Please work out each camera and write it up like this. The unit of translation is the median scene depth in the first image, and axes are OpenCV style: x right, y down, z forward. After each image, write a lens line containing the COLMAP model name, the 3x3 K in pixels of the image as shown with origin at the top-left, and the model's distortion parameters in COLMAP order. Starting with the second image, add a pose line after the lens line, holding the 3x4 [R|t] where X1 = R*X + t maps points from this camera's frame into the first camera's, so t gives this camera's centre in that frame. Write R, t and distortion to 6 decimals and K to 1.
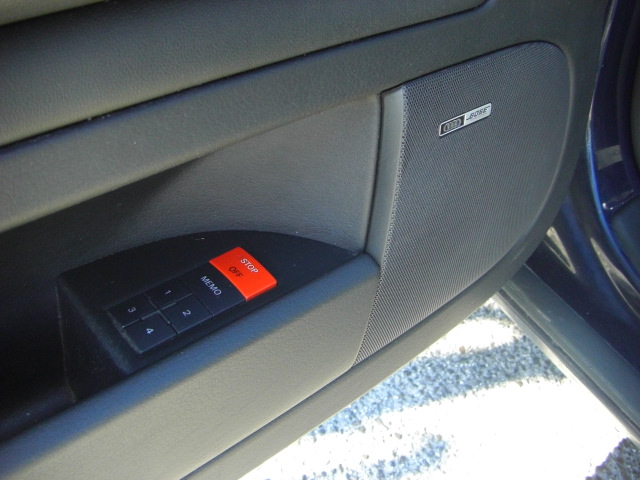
lens RADIAL K [[723.8, 0, 320.3], [0, 723.8, 222.8], [0, 0, 1]] dist [-0.280644, 0.472255]
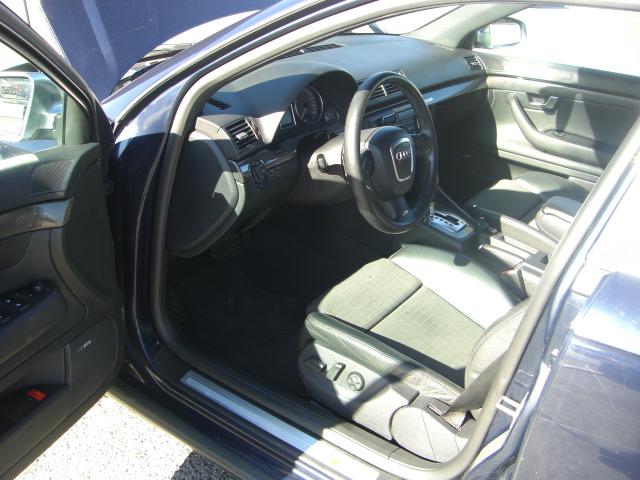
lens RADIAL K [[723.8, 0, 320.3], [0, 723.8, 222.8], [0, 0, 1]] dist [-0.280644, 0.472255]
pose [[0.868416, -0.127652, 0.479124, -0.465423], [0.219755, 0.965293, -0.141127, 0.036650], [-0.444480, 0.227847, 0.866328, -3.296461]]
